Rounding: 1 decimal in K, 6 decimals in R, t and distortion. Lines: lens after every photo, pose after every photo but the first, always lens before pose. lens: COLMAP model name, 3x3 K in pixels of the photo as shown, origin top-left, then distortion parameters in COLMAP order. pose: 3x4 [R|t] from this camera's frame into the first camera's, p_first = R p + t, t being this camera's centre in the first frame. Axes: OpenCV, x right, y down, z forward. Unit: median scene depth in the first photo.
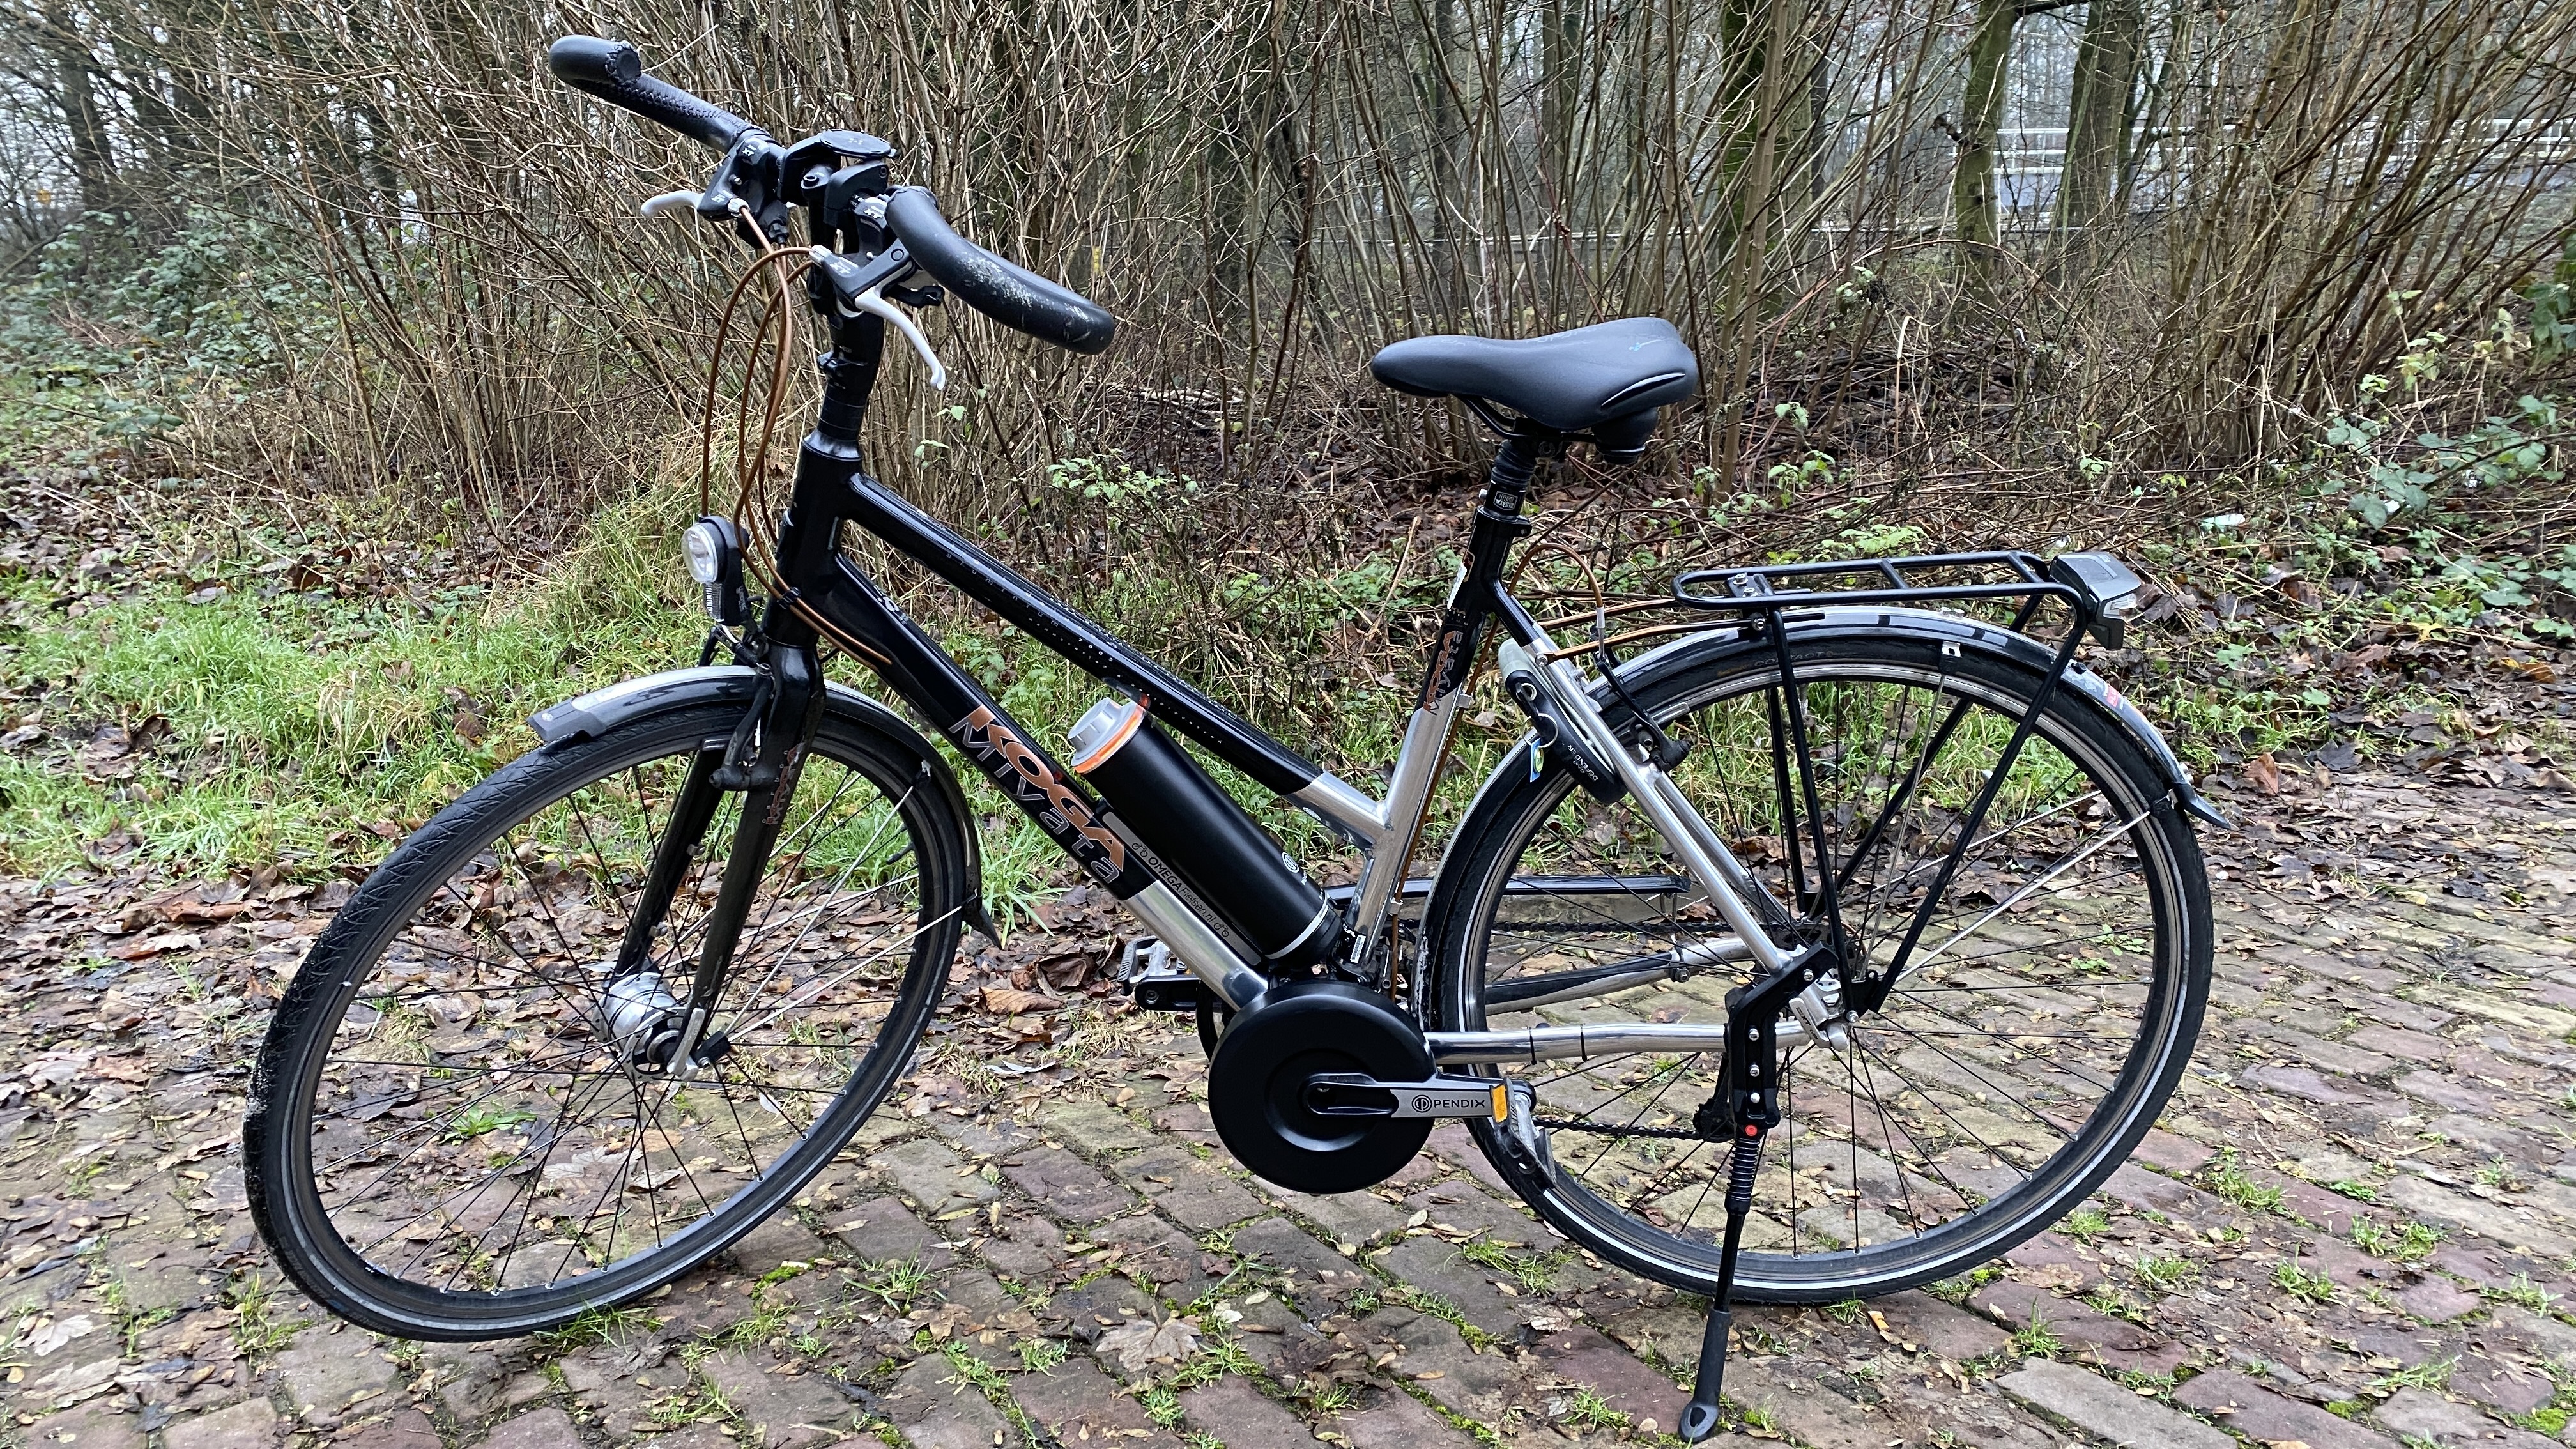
lens RADIAL K [[1930.7, 0, 1278.0], [0, 1930.7, 724.1], [0, 0, 1]] dist [0.081832, -0.146040]
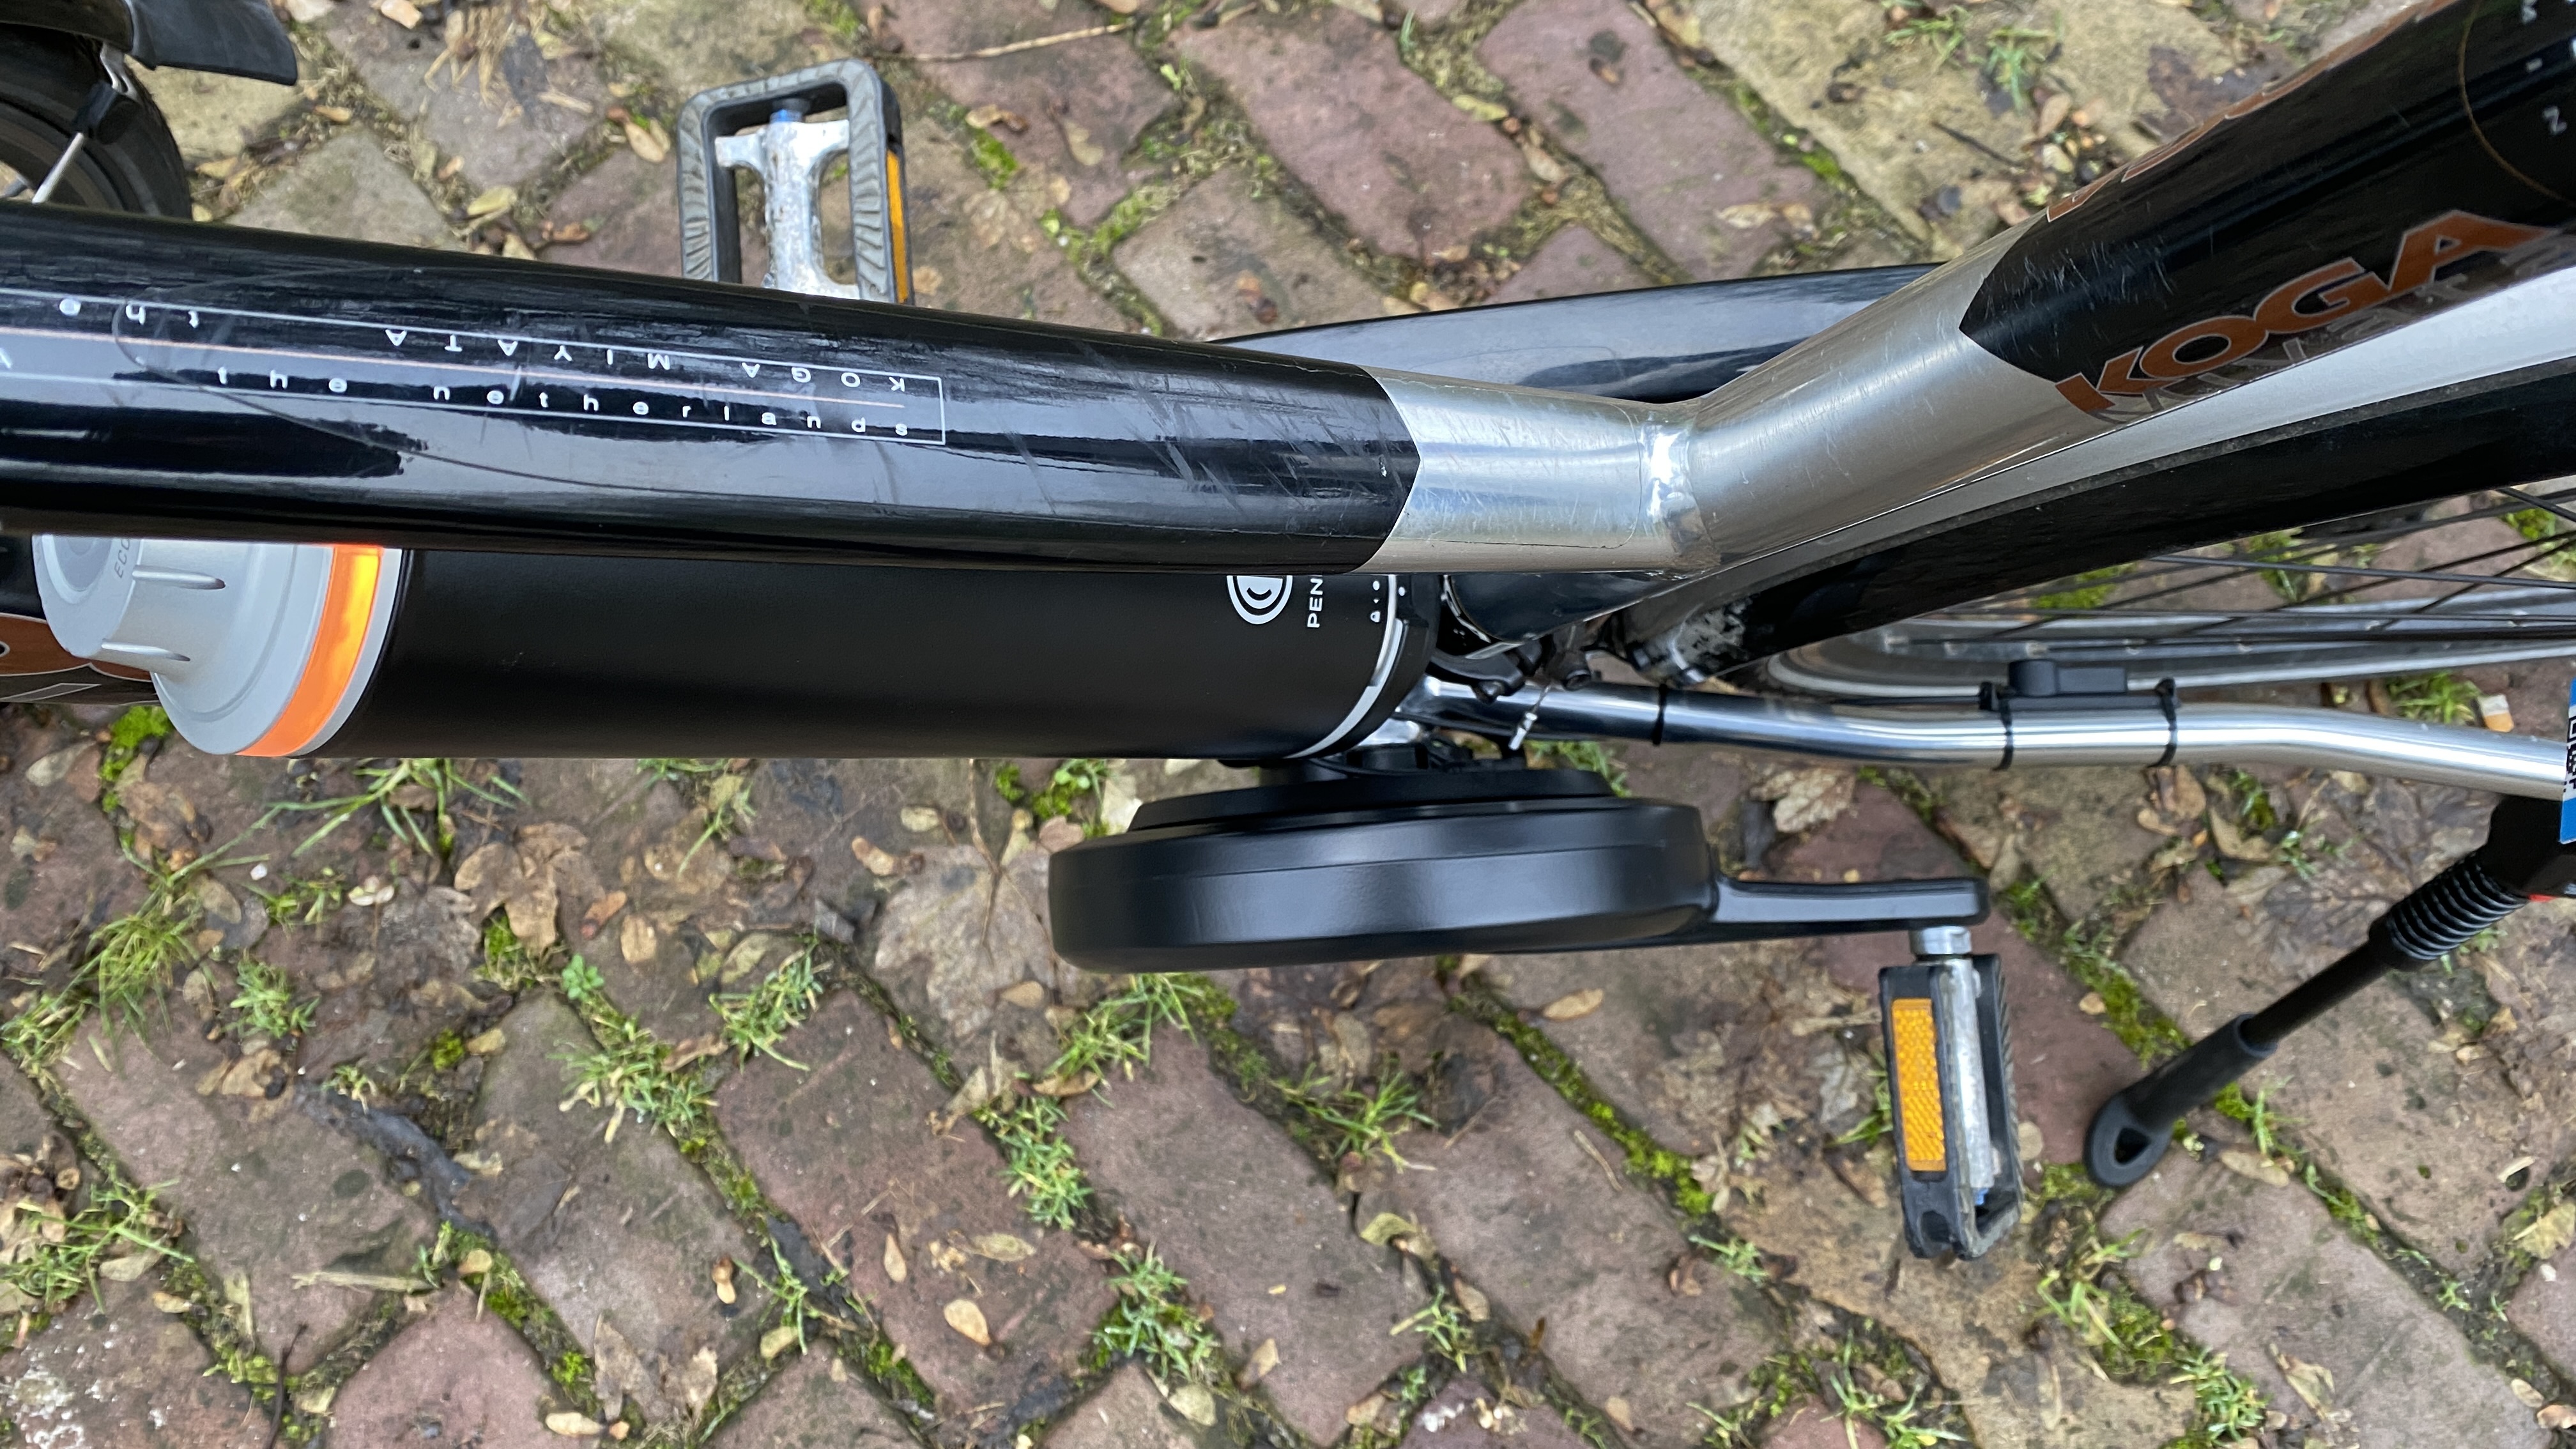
lens RADIAL K [[1930.7, 0, 1278.0], [0, 1930.7, 724.1], [0, 0, 1]] dist [0.081832, -0.146040]
pose [[0.993741, -0.109511, 0.022065, 0.001295], [0.032542, 0.472730, 0.880606, -0.122873], [-0.106867, -0.874376, 0.473335, 0.797360]]
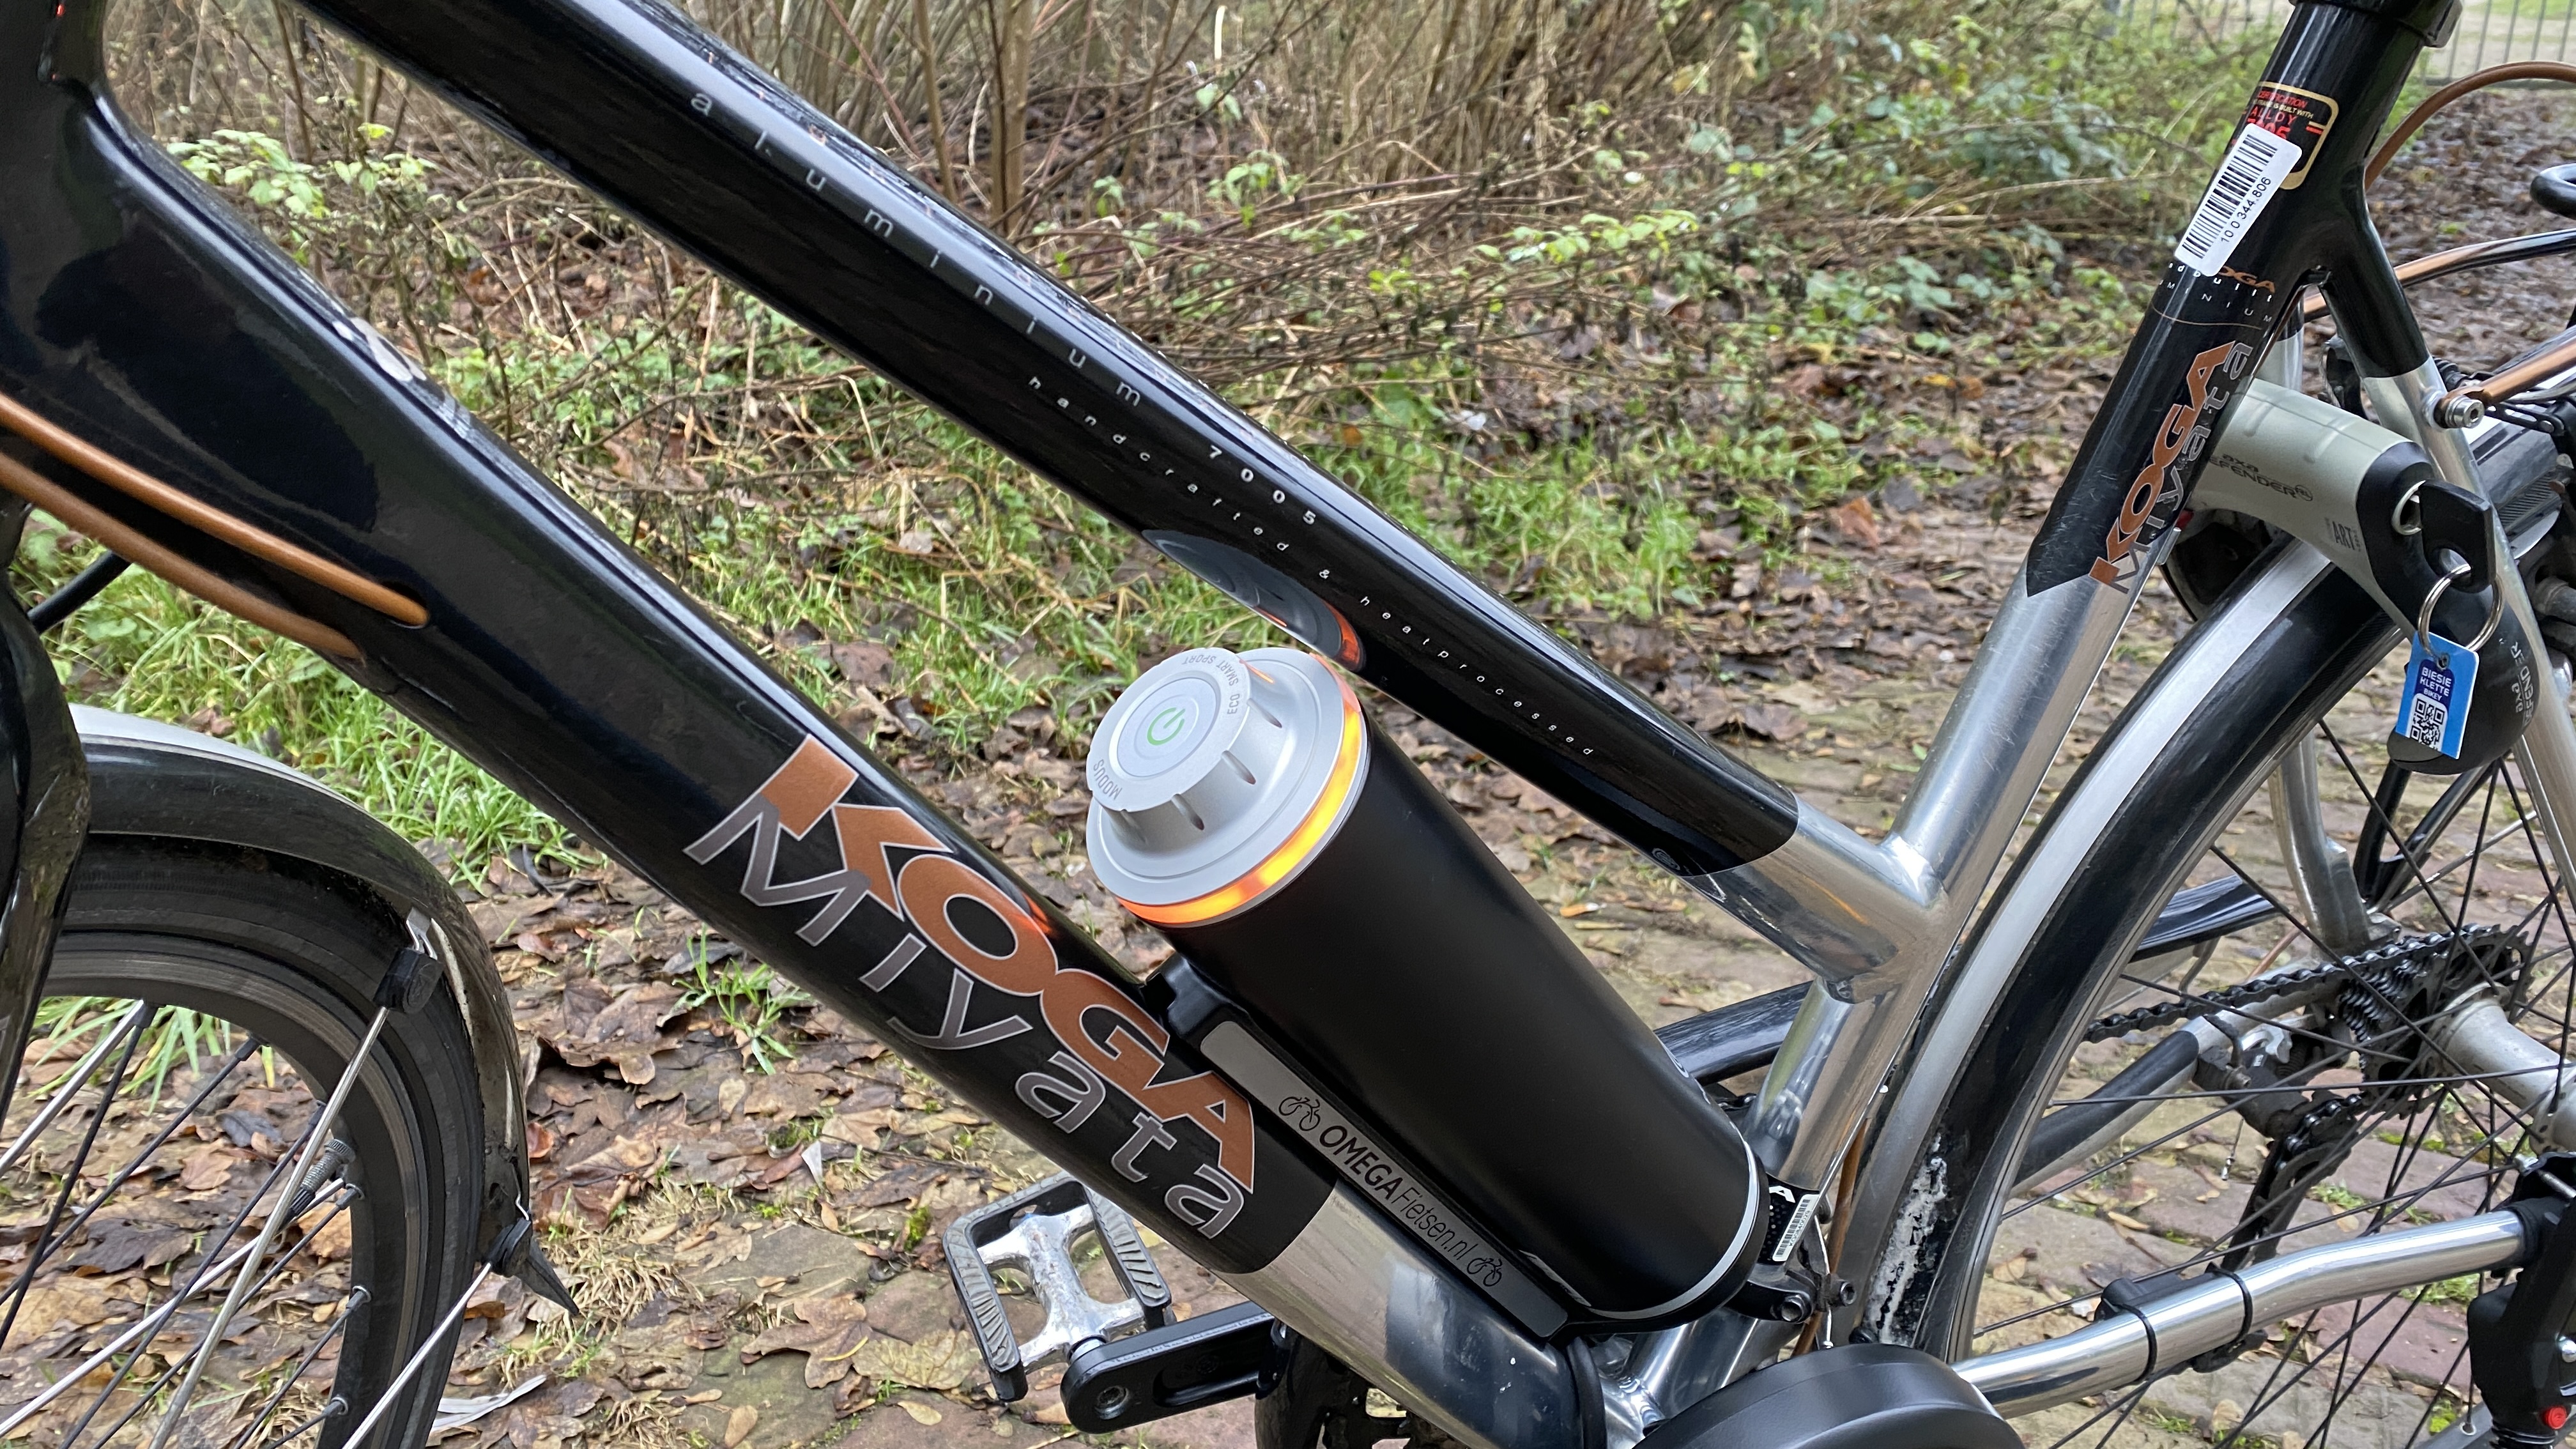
lens RADIAL K [[1965.2, 0, 1291.8], [0, 1965.2, 678.9], [0, 0, 1]] dist [0.029923, -0.002496]
pose [[0.893394, -0.122536, 0.432240, -0.184150], [0.085742, 0.990907, 0.103692, -0.034604], [-0.441015, -0.055577, 0.895777, 0.656058]]
